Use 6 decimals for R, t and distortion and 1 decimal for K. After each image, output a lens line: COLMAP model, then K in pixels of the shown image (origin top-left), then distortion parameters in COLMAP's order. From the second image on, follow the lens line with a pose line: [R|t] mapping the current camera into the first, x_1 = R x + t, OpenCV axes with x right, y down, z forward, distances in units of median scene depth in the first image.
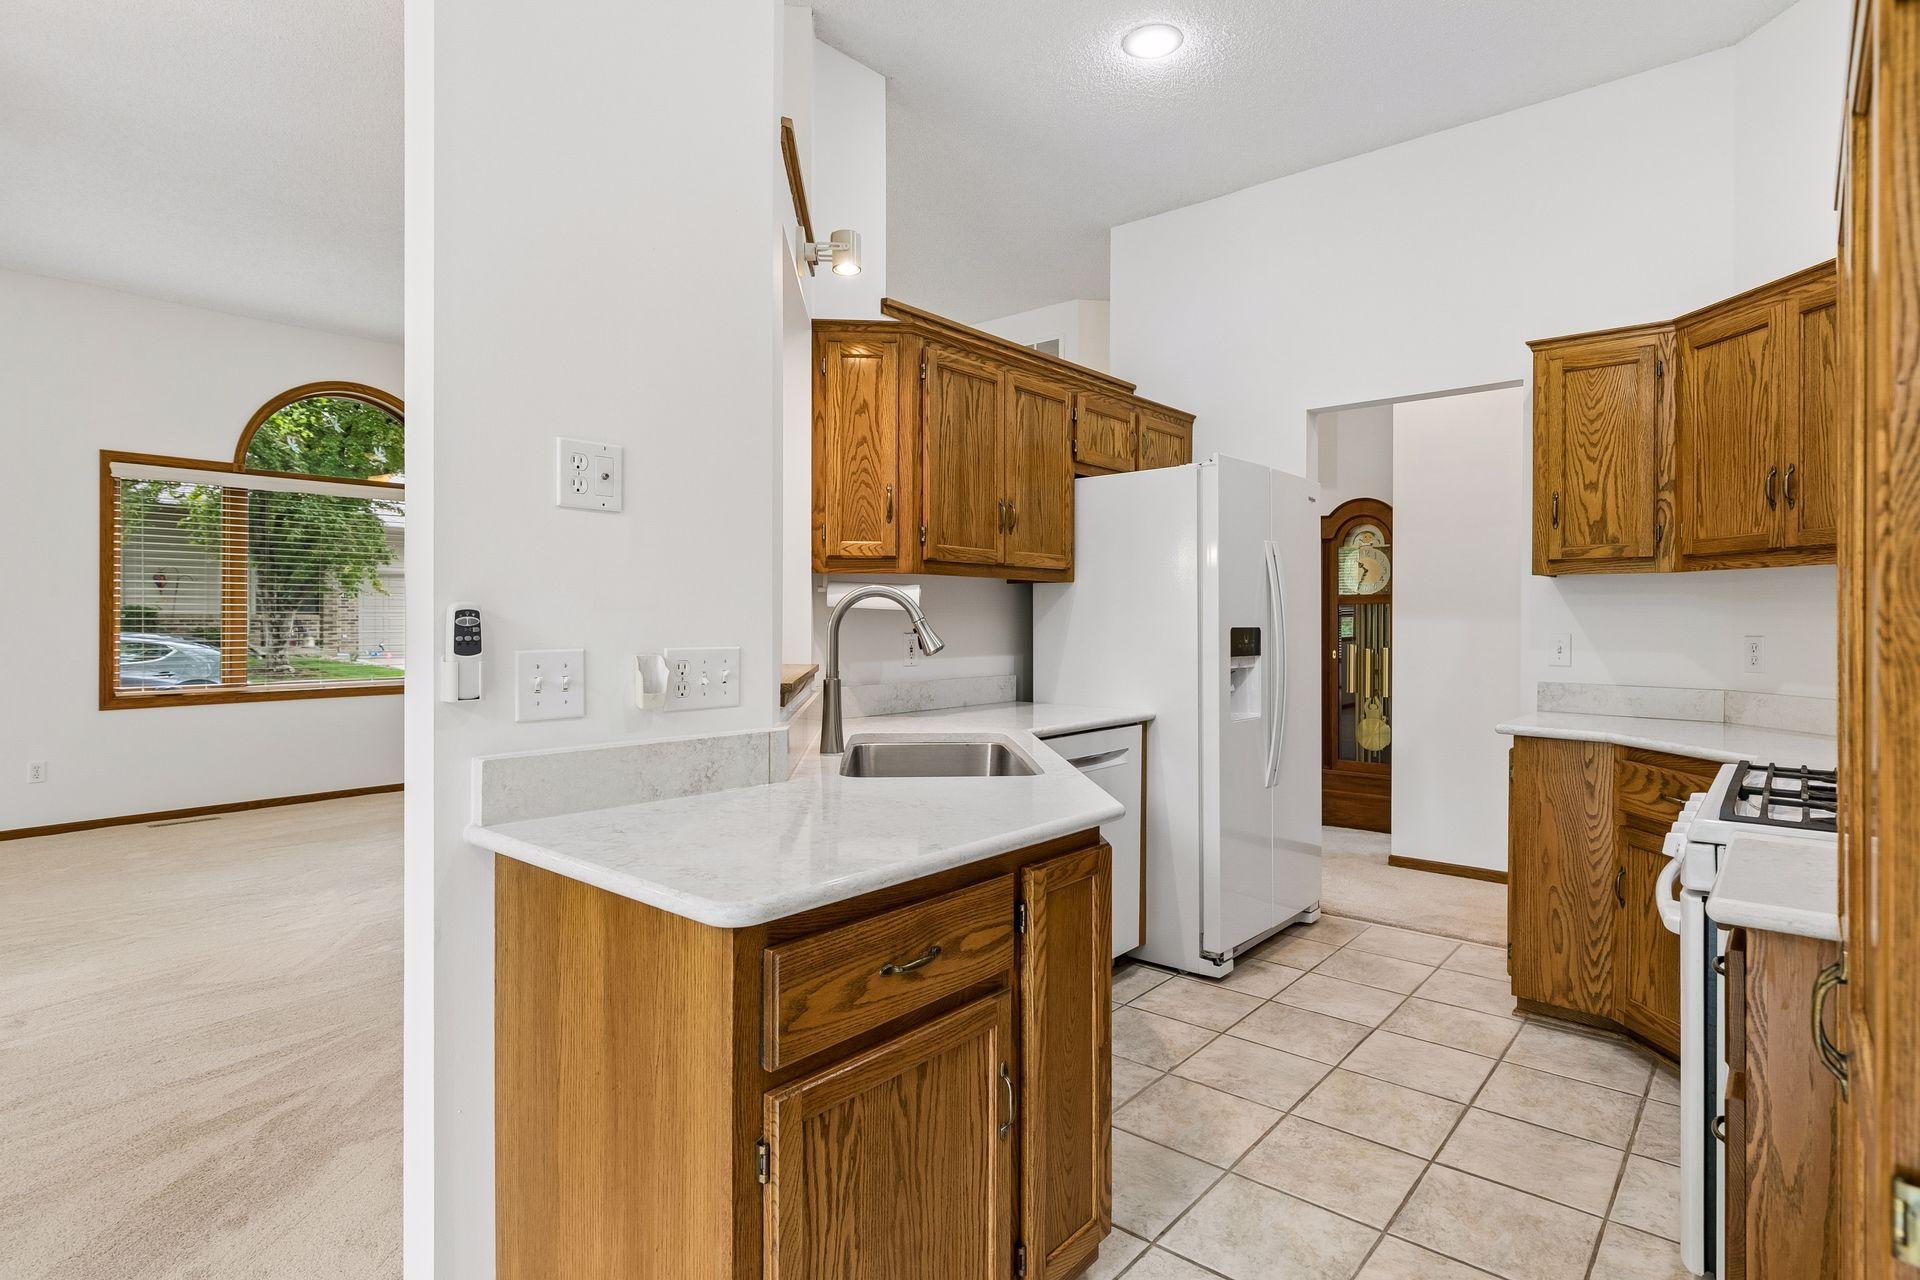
lens RADIAL K [[980.7, 0, 962.1], [0, 980.7, 630.8], [0, 0, 1]] dist [-0.002585, -0.001235]
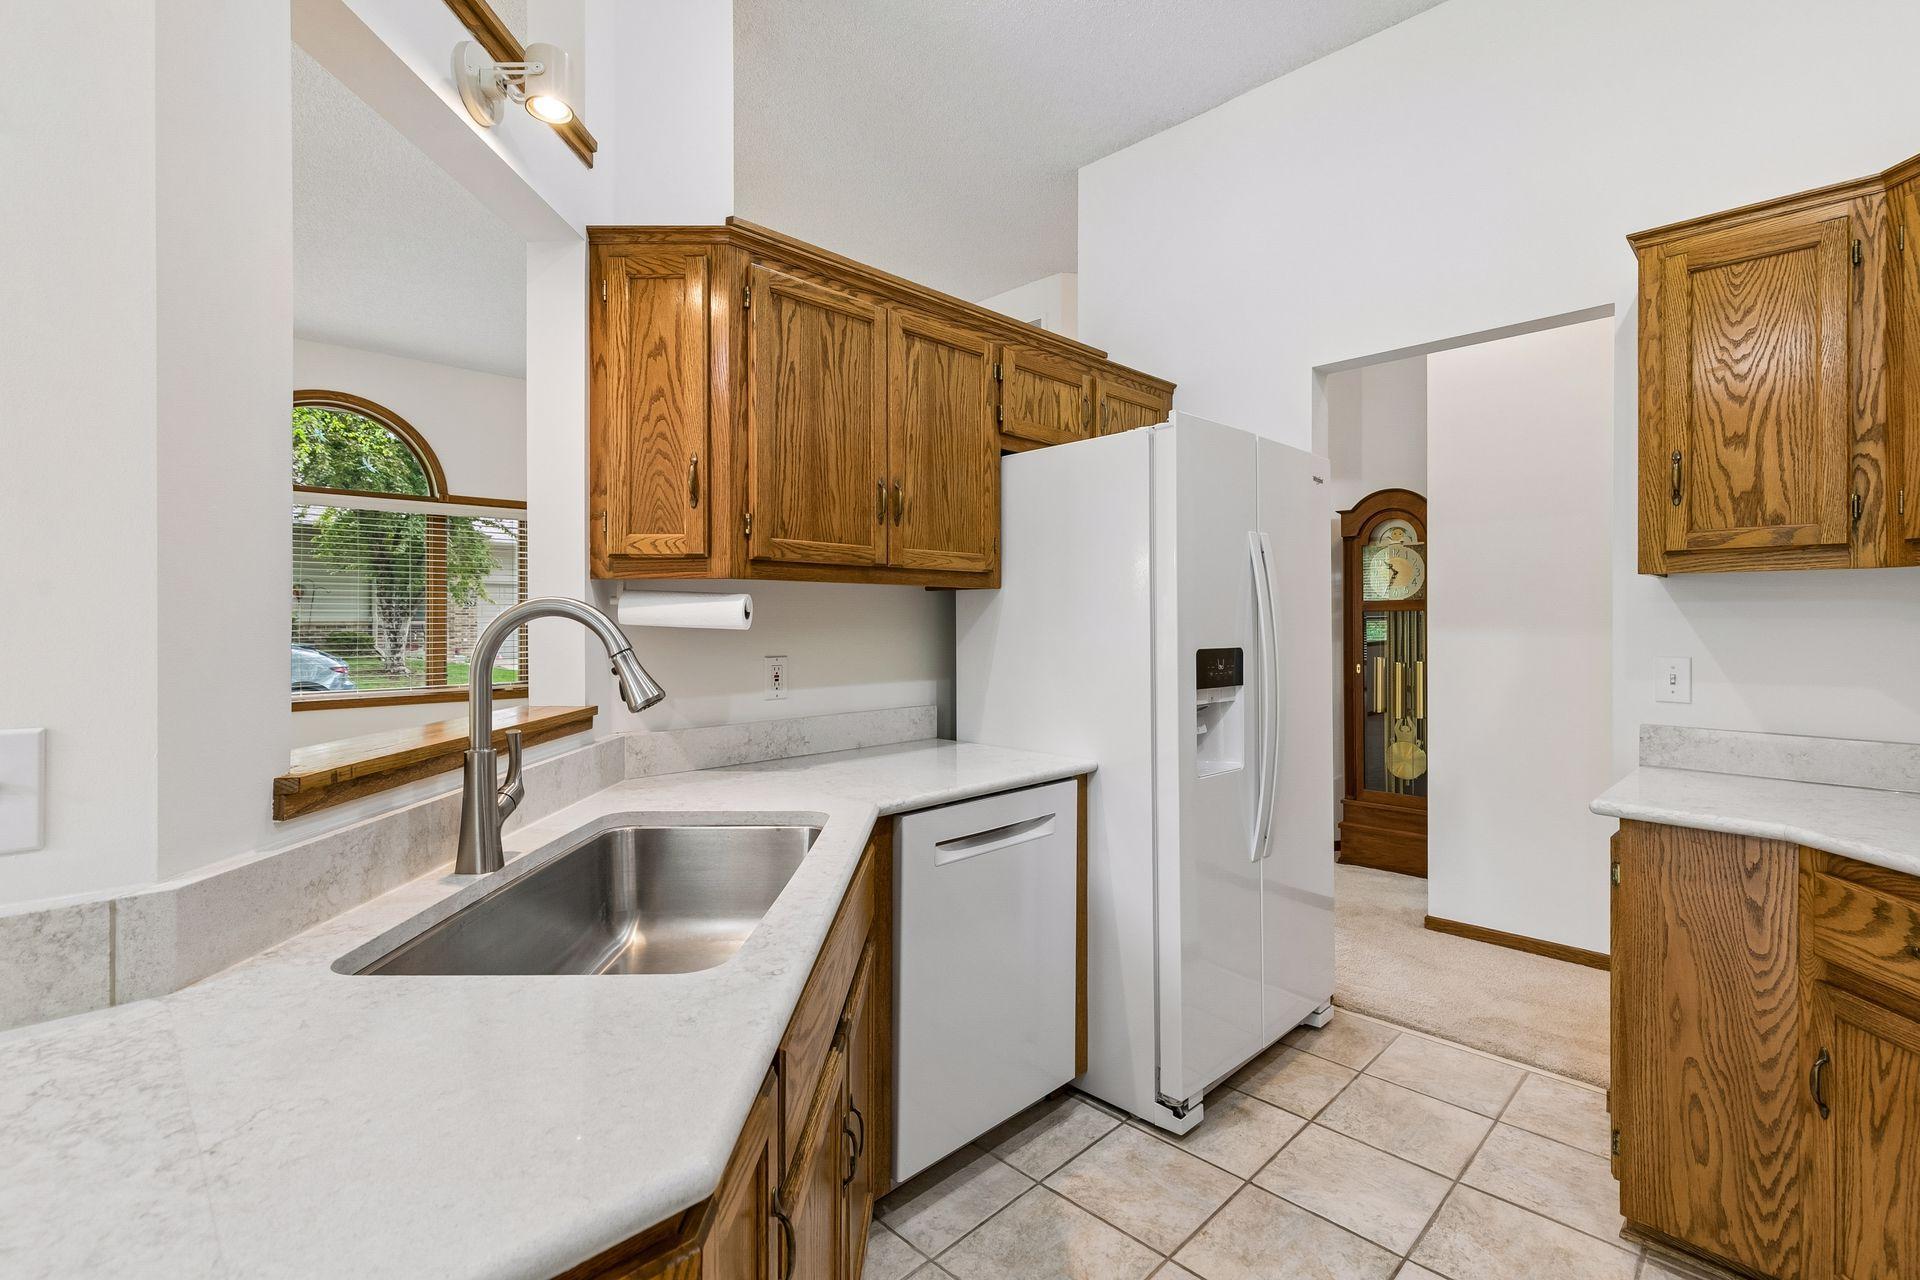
lens RADIAL K [[881.0, 0, 958.3], [0, 881.0, 626.7], [0, 0, 1]] dist [0.004762, -0.000362]
pose [[0.997125, -0.003250, -0.075710, 0.147123], [0.002784, 0.999976, -0.006269, -0.016781], [0.075728, 0.006040, 0.997110, 0.332604]]
